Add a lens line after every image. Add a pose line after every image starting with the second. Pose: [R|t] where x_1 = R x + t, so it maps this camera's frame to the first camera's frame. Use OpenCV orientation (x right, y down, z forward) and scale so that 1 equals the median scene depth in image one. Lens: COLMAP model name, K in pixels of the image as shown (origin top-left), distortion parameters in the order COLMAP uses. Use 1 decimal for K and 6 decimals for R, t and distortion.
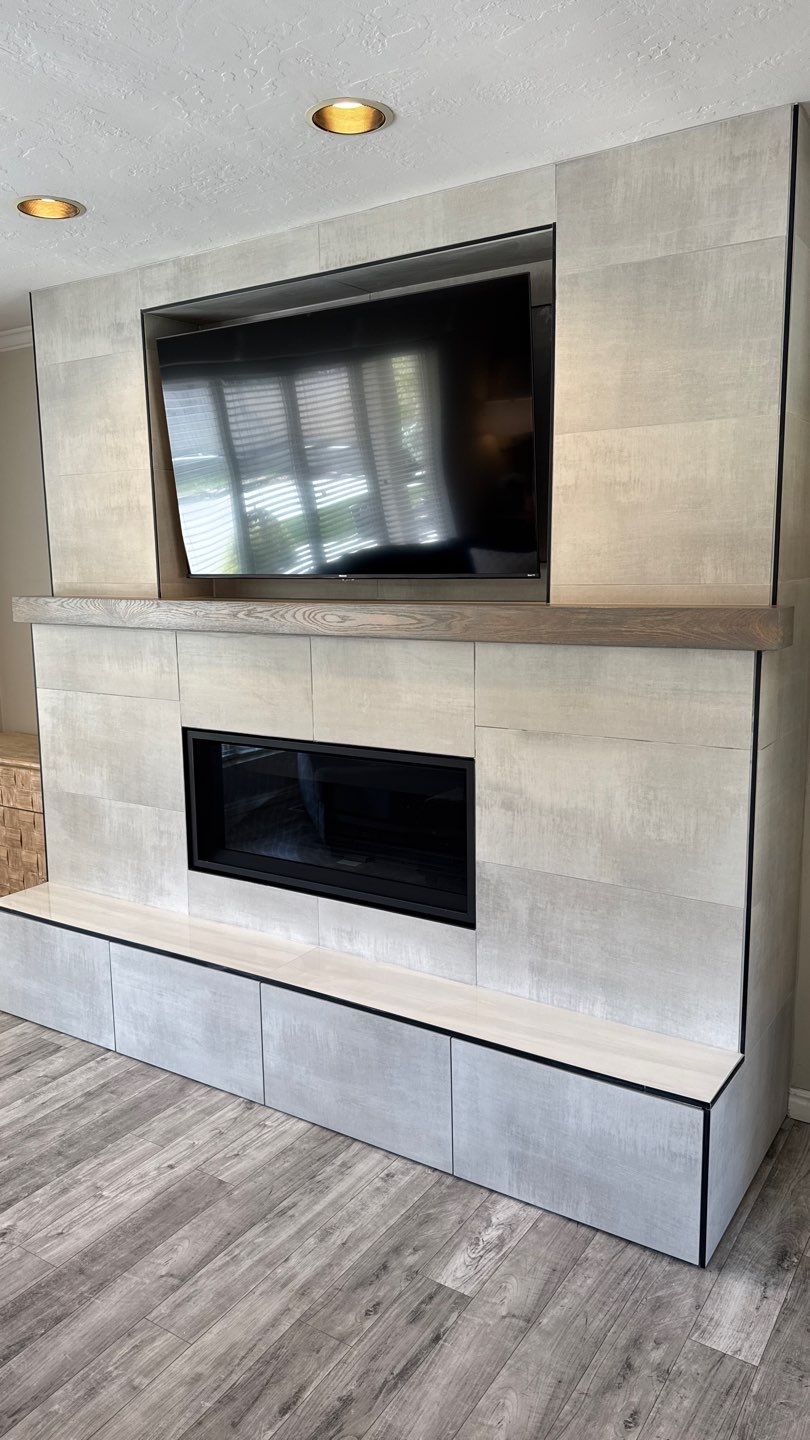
lens RADIAL K [[1017.8, 0, 386.8], [0, 1017.8, 727.7], [0, 0, 1]] dist [0.065838, -0.093024]
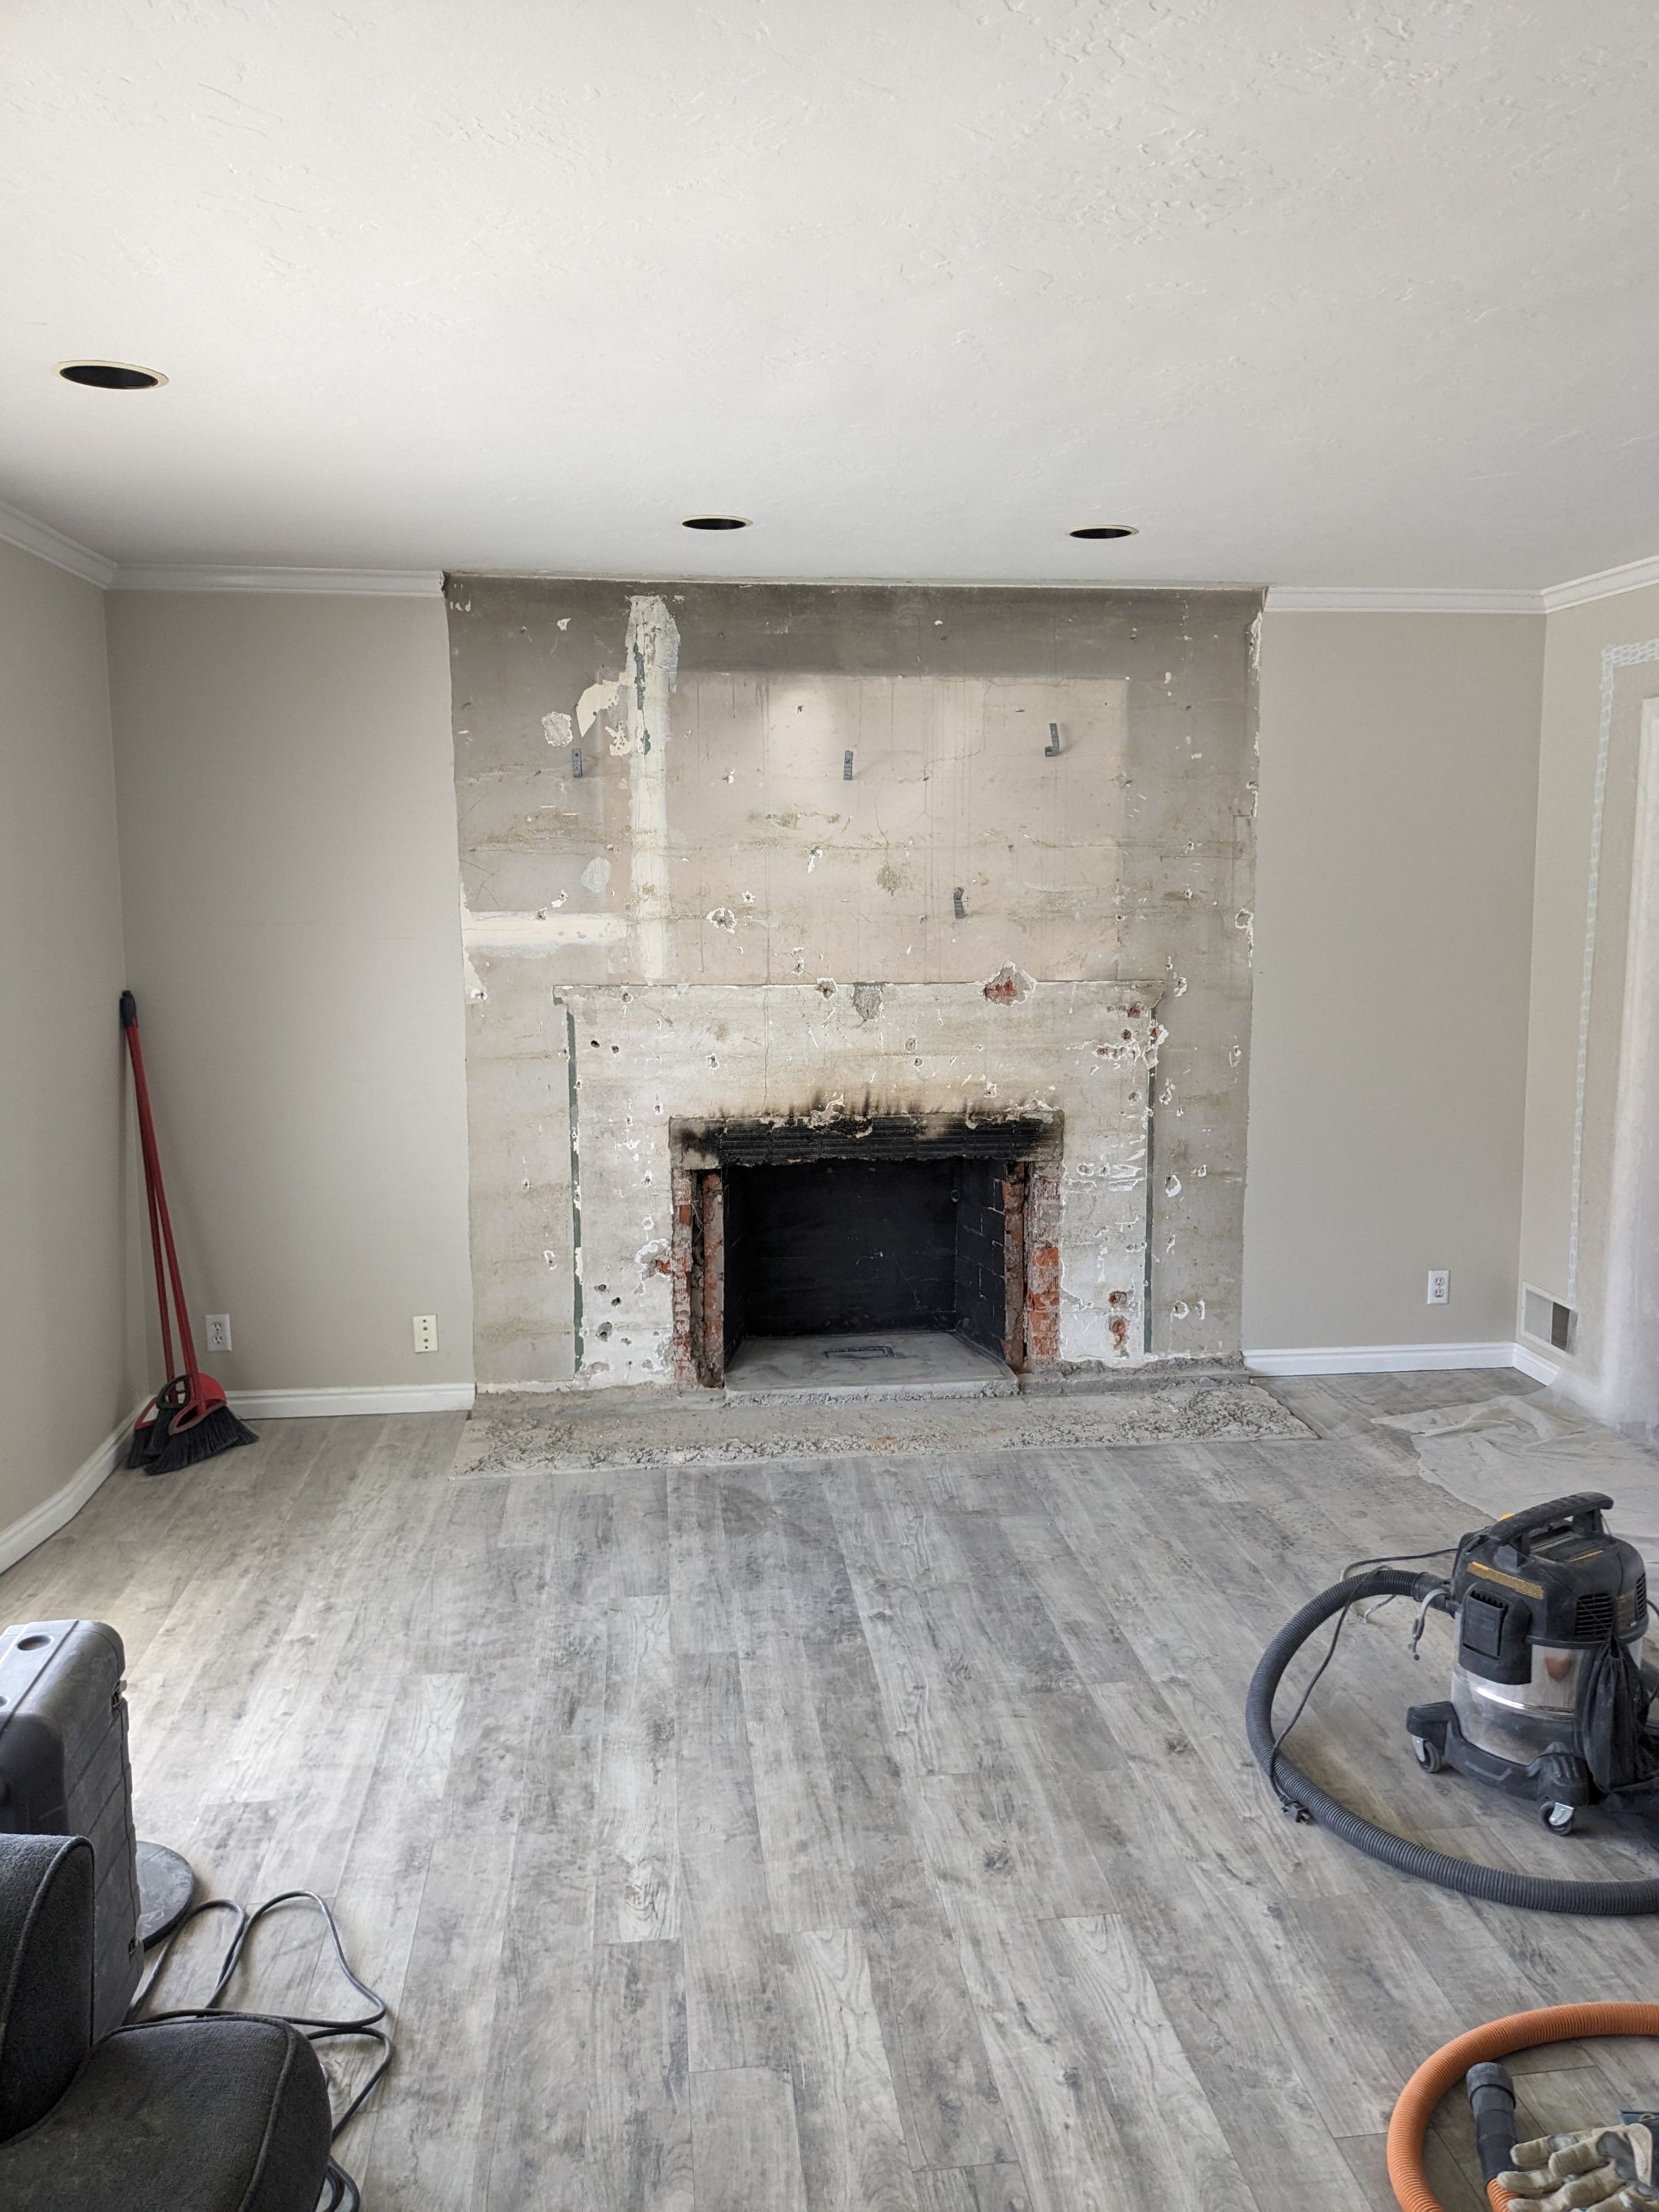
lens RADIAL K [[1766.7, 0, 870.5], [0, 1766.7, 1095.8], [0, 0, 1]] dist [0.033560, -0.003646]
pose [[0.751526, -0.068508, 0.656136, -1.317311], [0.100957, 0.994821, -0.011764, 0.042466], [-0.651933, 0.075083, 0.754551, -0.270488]]
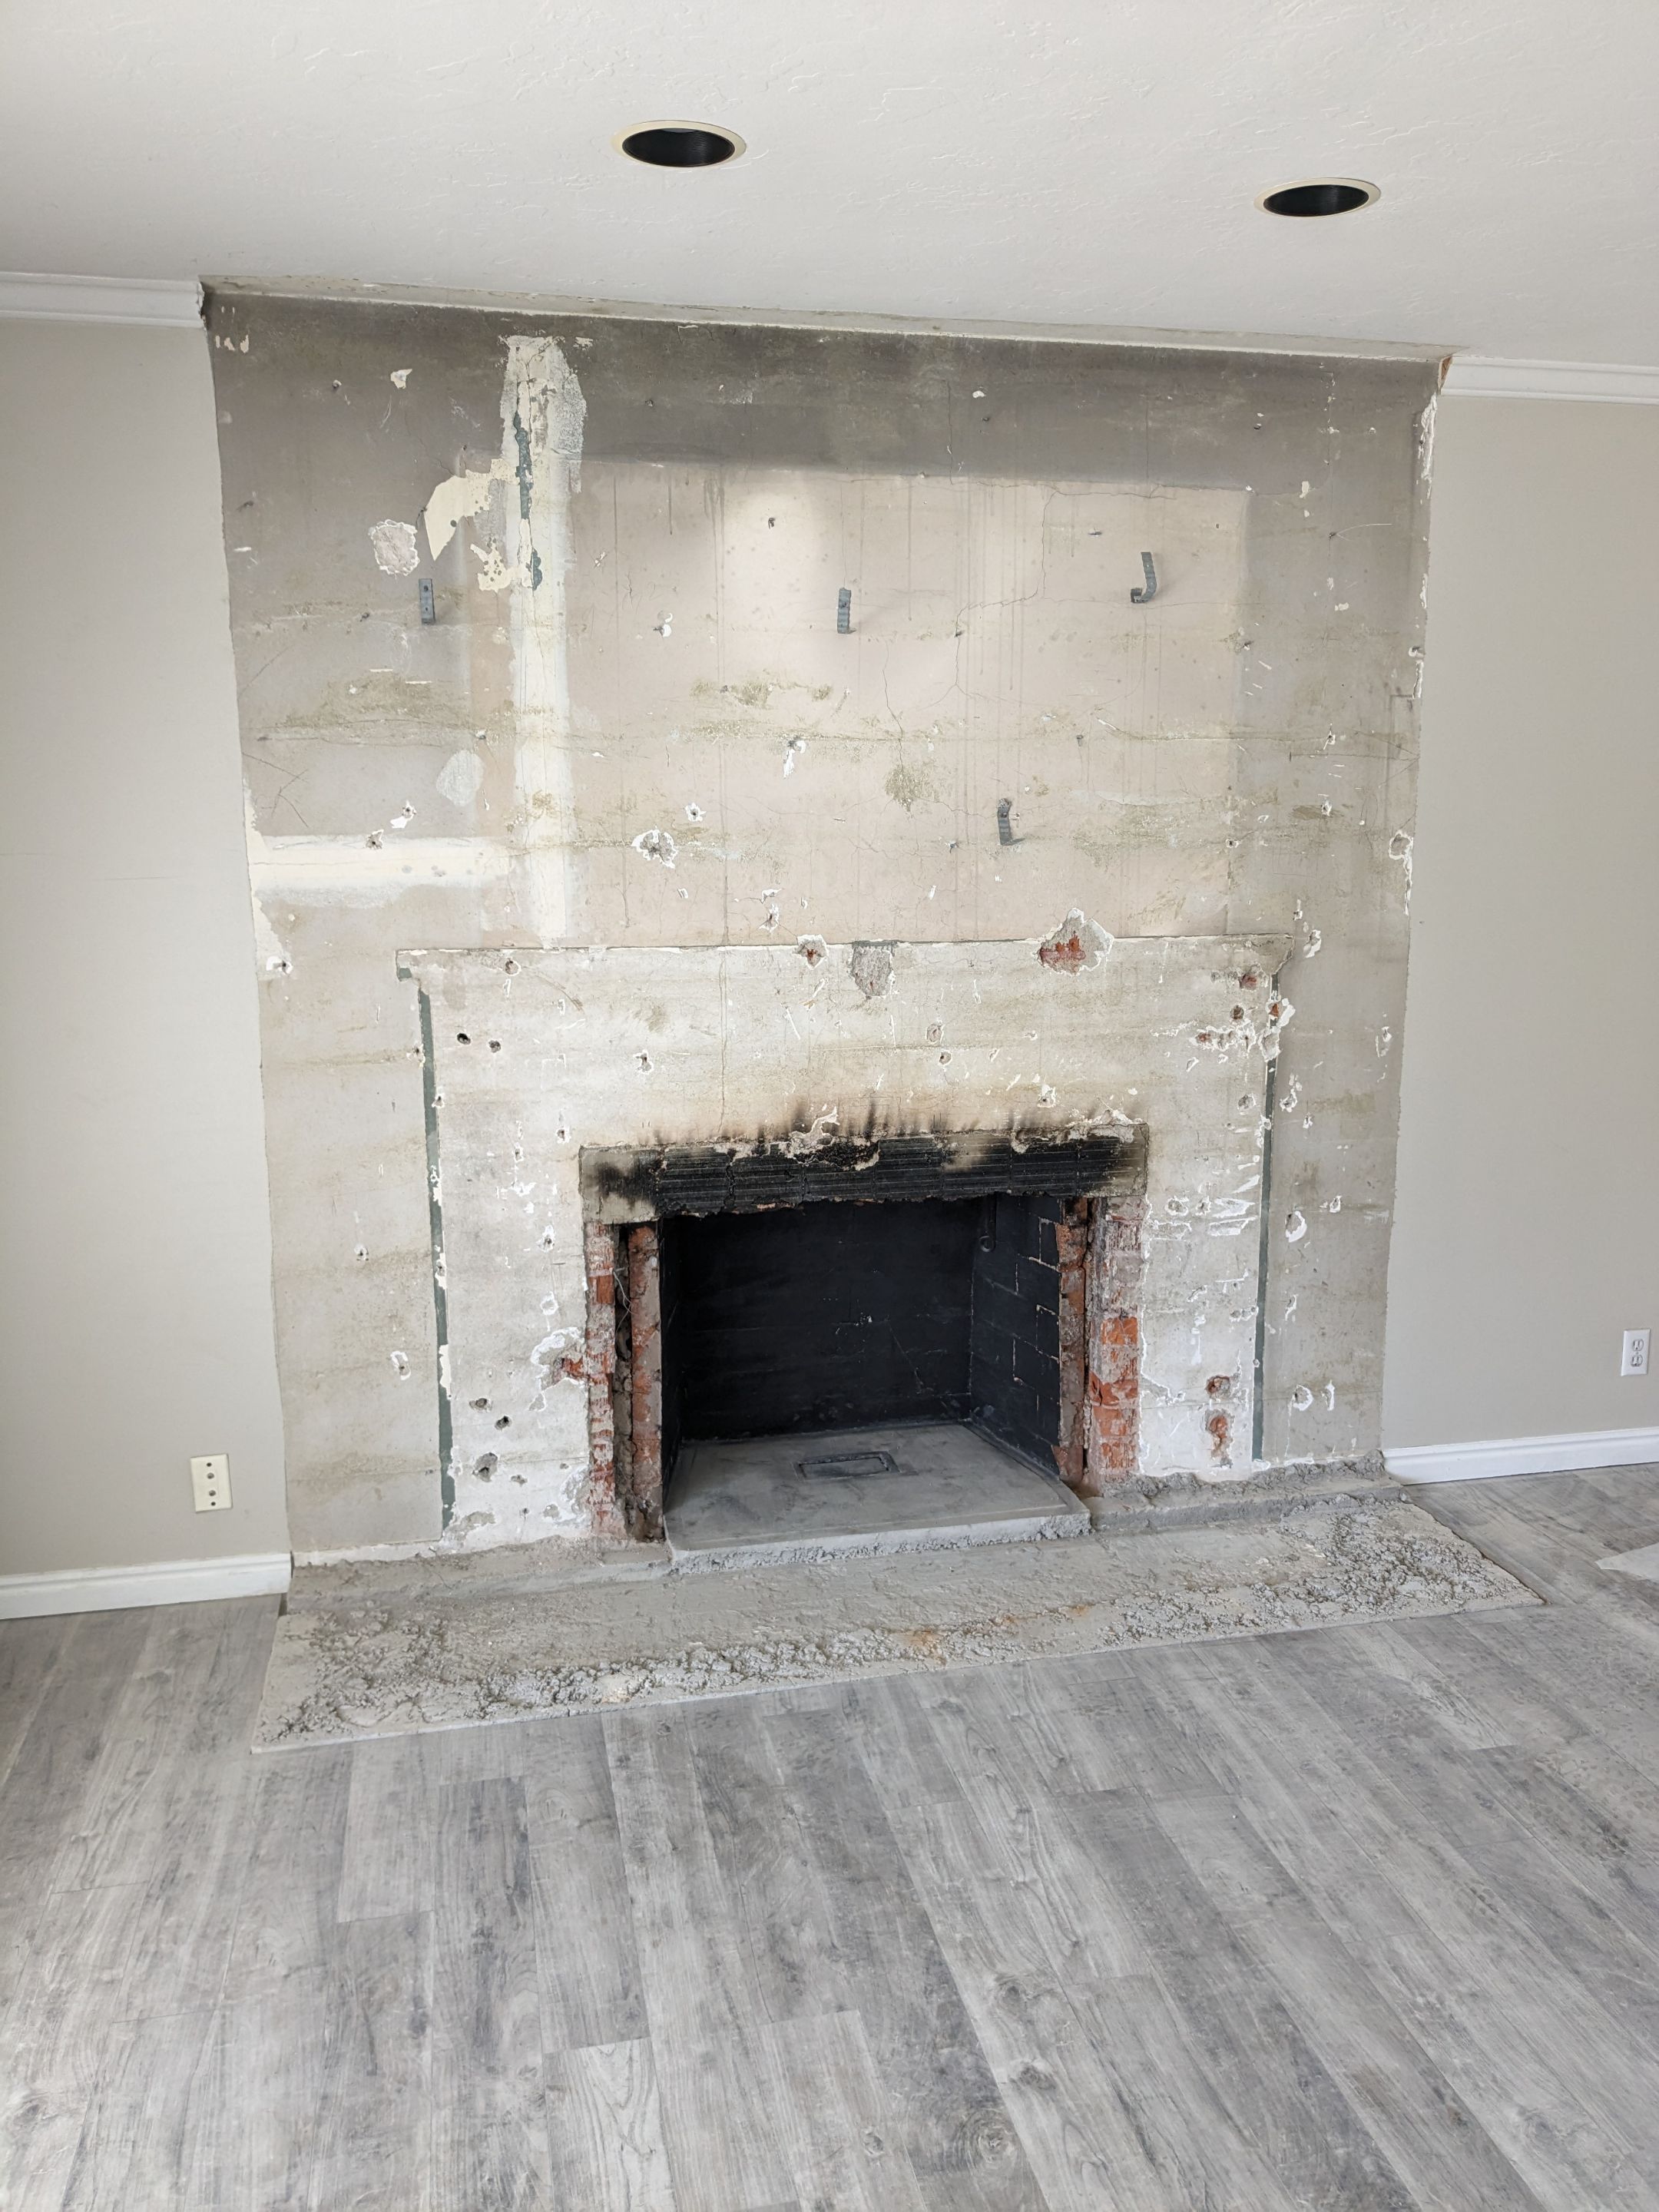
lens RADIAL K [[1767.3, 0, 861.3], [0, 1767.3, 1118.9], [0, 0, 1]] dist [0.026482, -0.050909]
pose [[0.684471, -0.114197, 0.720041, -0.984130], [0.111620, 0.992426, 0.051292, -0.046186], [-0.720445, 0.045263, 0.692034, 0.320723]]
